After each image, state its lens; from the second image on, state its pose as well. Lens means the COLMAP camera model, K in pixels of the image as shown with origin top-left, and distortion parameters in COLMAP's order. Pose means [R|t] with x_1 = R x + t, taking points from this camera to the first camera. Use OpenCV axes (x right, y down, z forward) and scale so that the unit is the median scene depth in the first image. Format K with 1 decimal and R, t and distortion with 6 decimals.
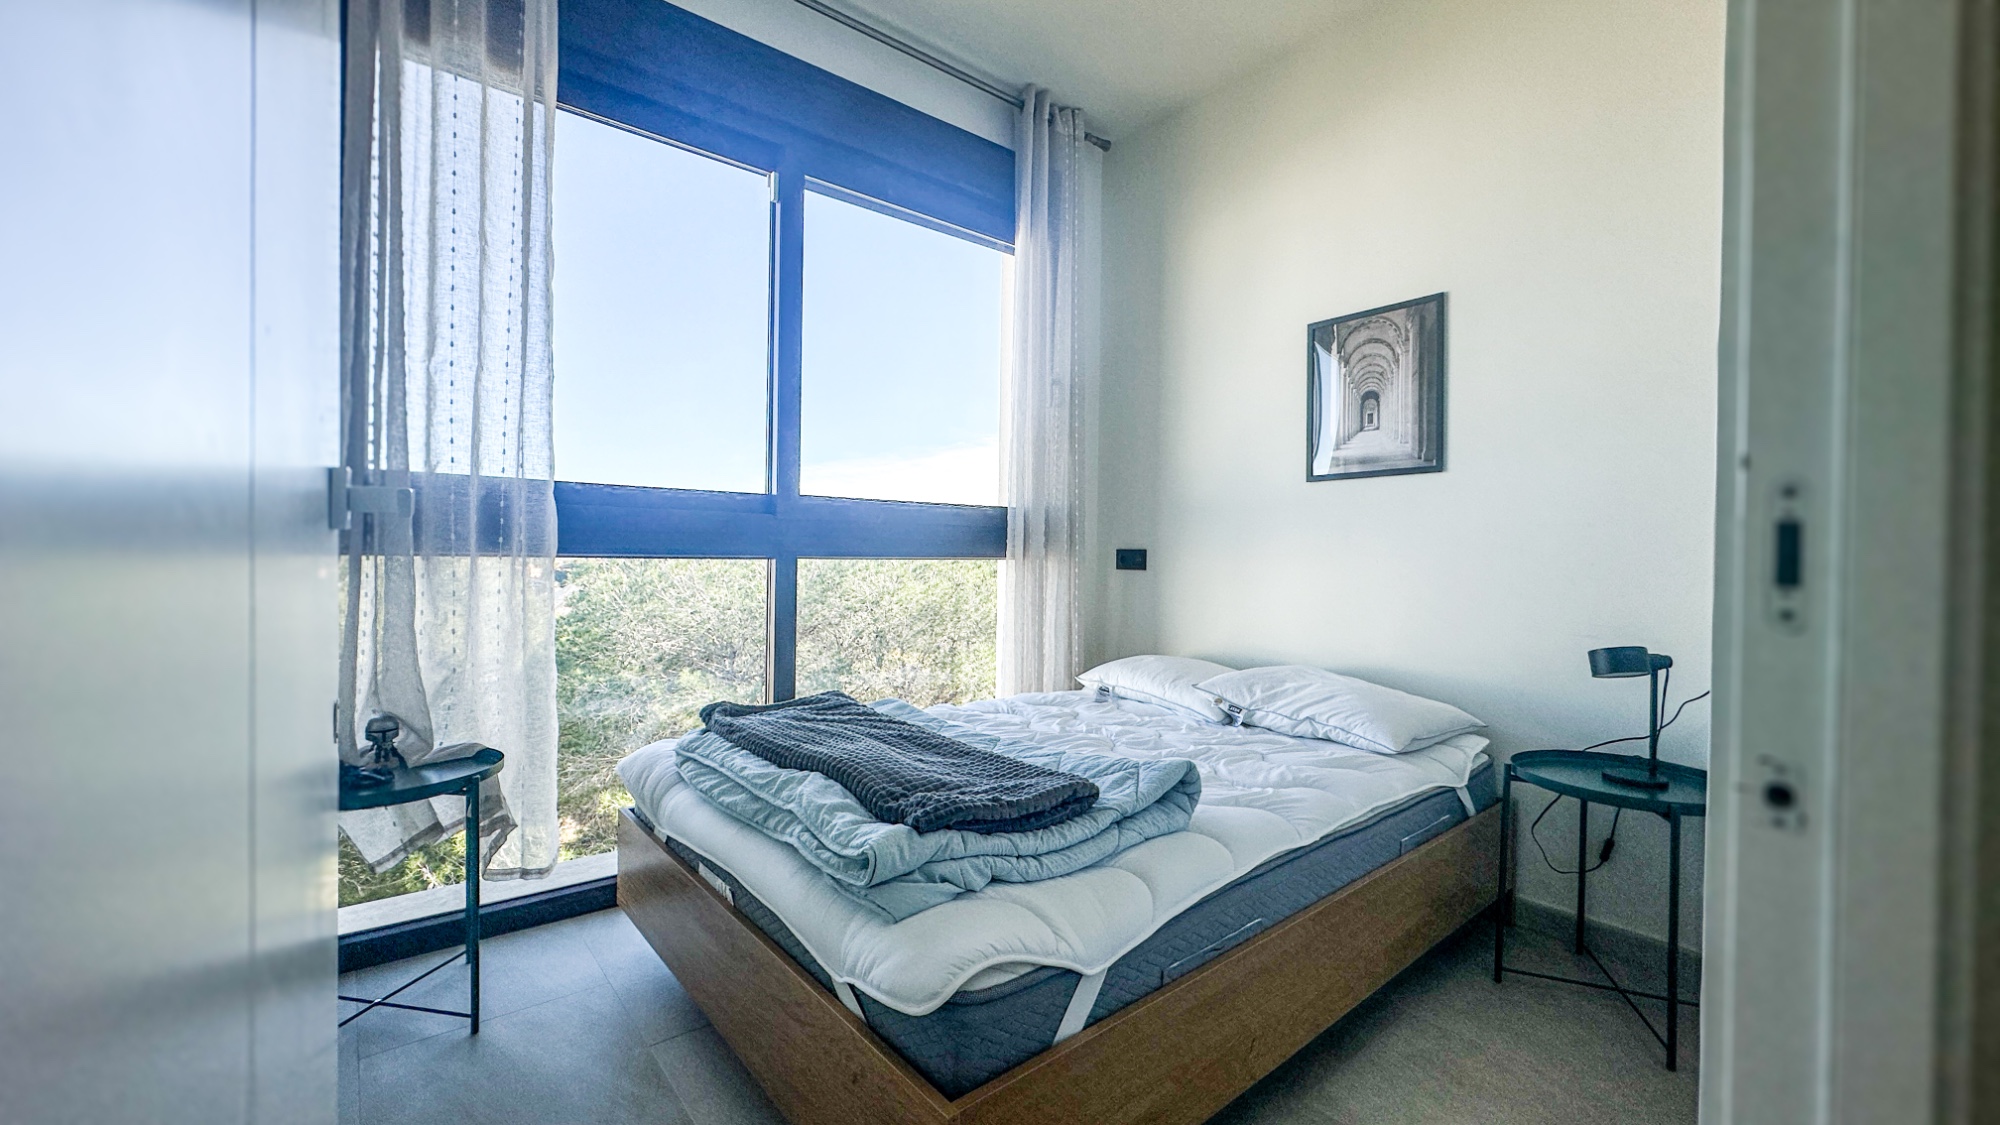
lens RADIAL K [[791.1, 0, 1002.0], [0, 791.1, 557.6], [0, 0, 1]] dist [-0.000713, 0.000029]
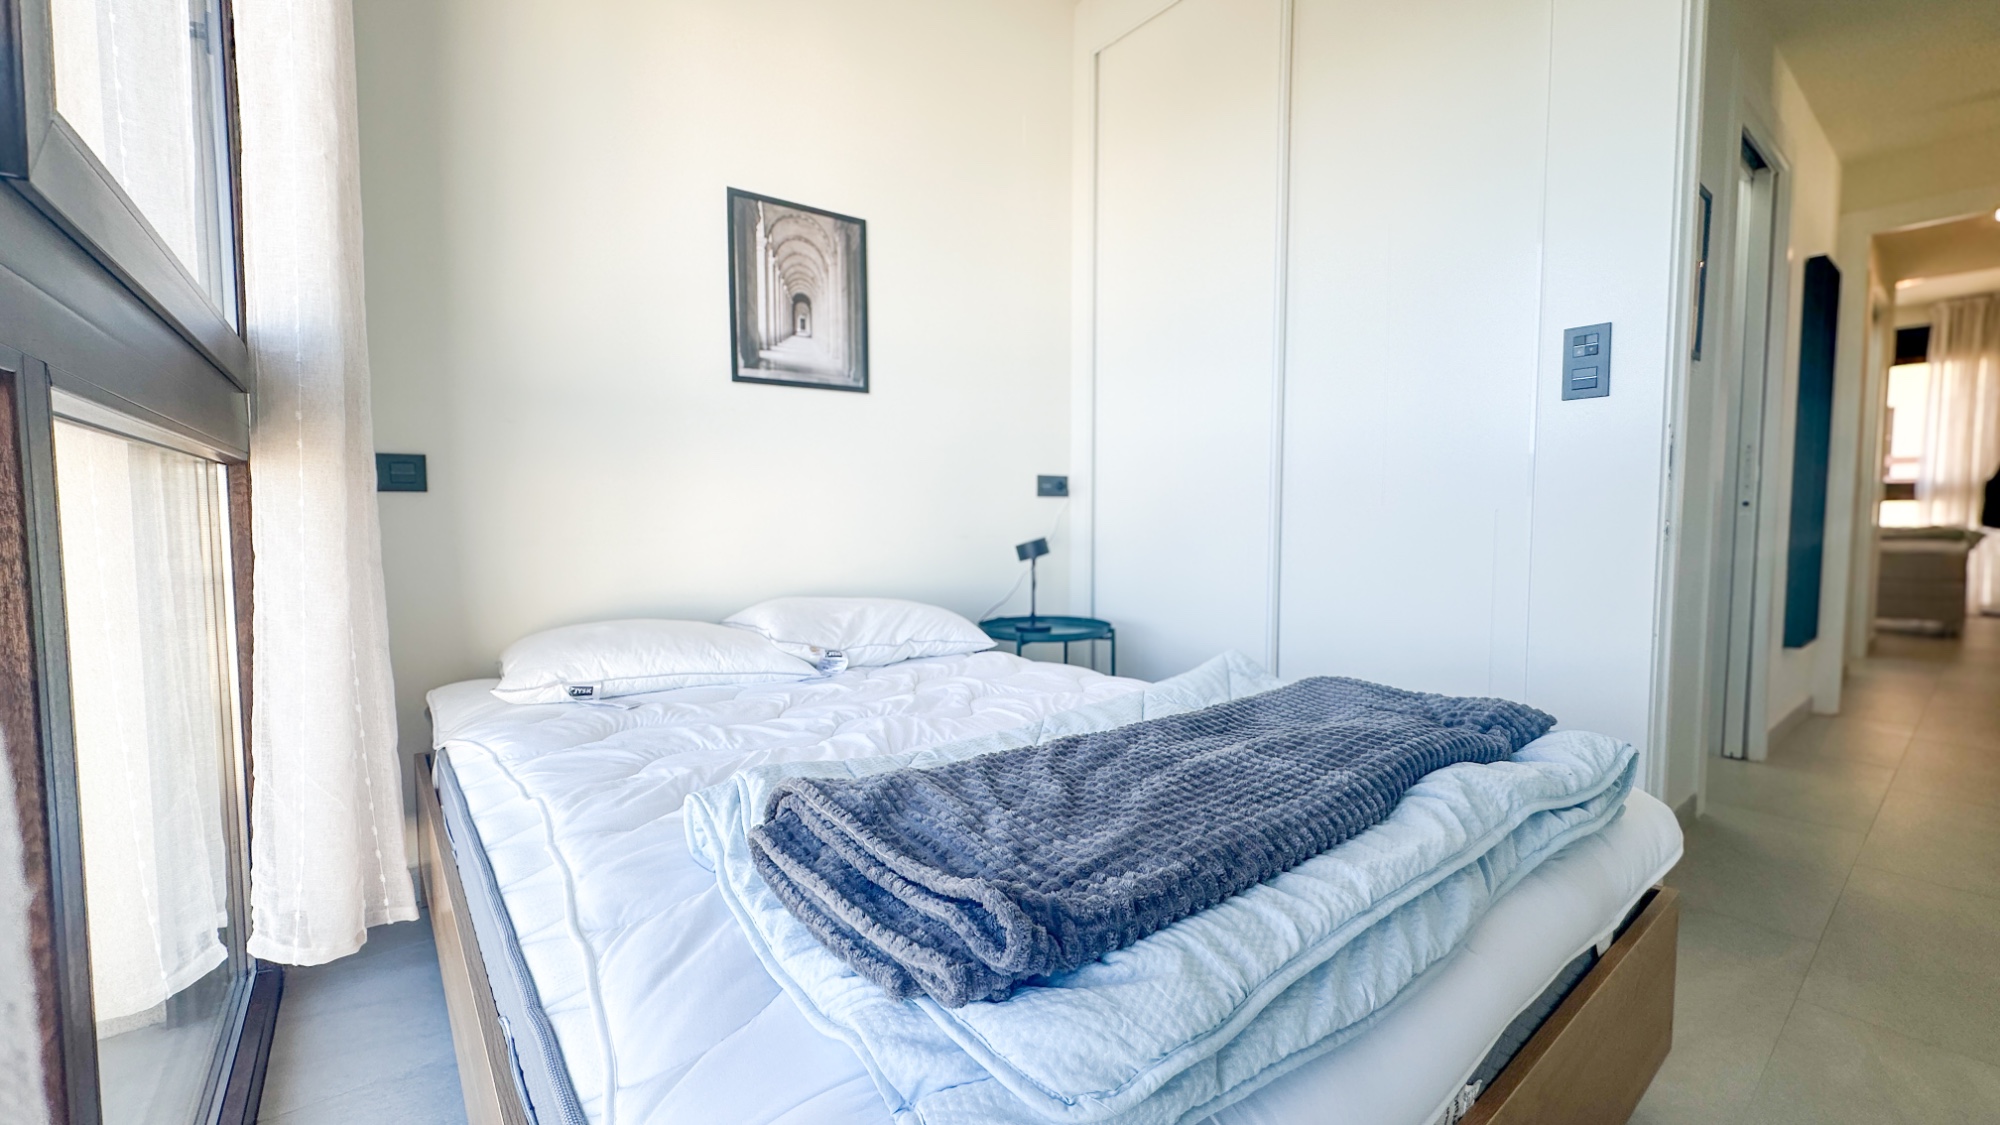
lens RADIAL K [[791.1, 0, 999.8], [0, 791.1, 554.4], [0, 0, 1]] dist [-0.000713, 0.000029]
pose [[0.028840, -0.078104, 0.996528, -0.481967], [0.004754, 0.996942, 0.077998, 0.023393], [-0.999573, 0.002488, 0.029123, 0.749184]]
